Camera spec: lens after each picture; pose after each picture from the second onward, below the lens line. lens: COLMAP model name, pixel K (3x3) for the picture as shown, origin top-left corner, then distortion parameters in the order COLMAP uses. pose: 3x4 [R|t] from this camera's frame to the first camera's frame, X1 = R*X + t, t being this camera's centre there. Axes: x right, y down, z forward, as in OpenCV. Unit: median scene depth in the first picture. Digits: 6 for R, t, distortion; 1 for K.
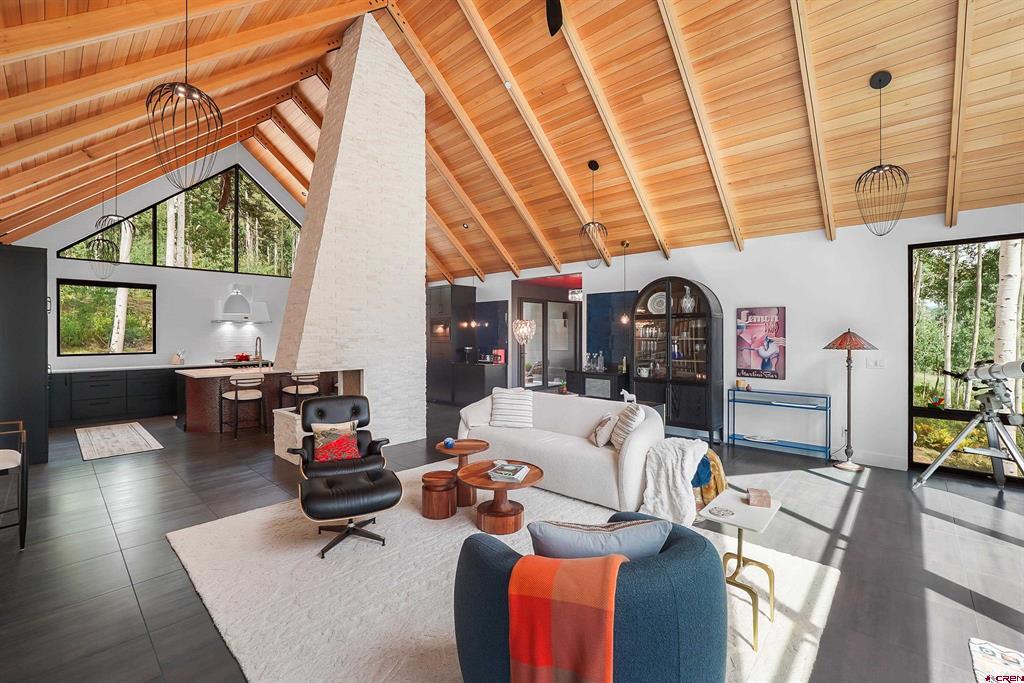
lens RADIAL K [[428.8, 0, 513.4], [0, 428.8, 332.9], [0, 0, 1]] dist [-0.001069, -0.000126]
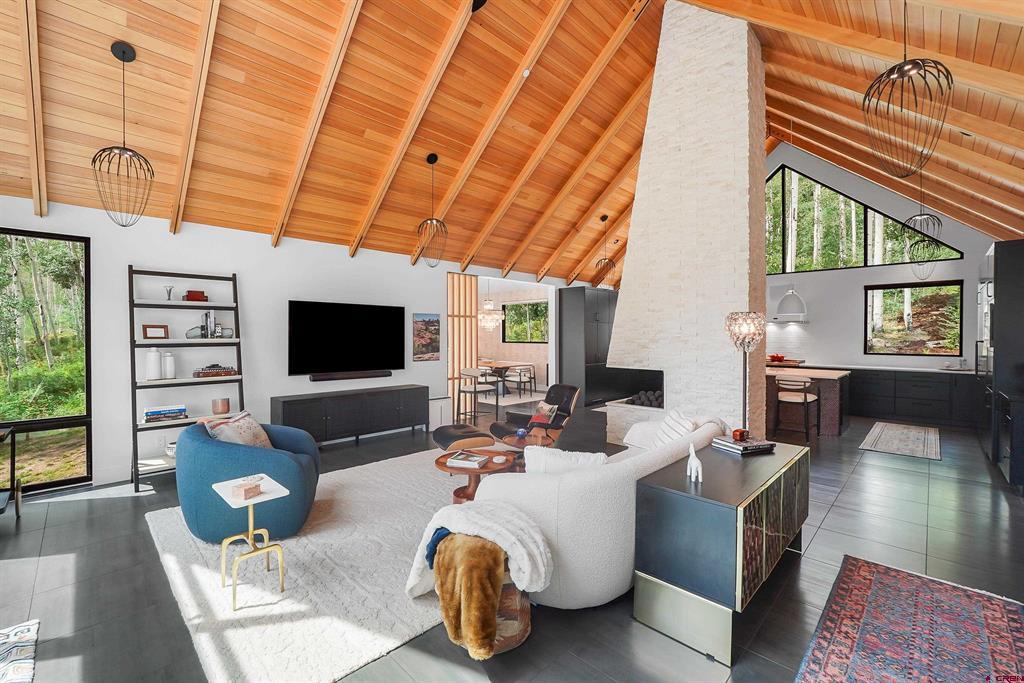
lens RADIAL K [[428.0, 0, 512.0], [0, 428.0, 341.5], [0, 0, 1]] dist [-0.001147, -0.000045]
pose [[-0.040887, 0.015173, -0.999049, 0.646322], [0.002979, 0.999882, 0.015064, 0.002045], [0.999159, -0.002361, -0.040928, 0.691150]]
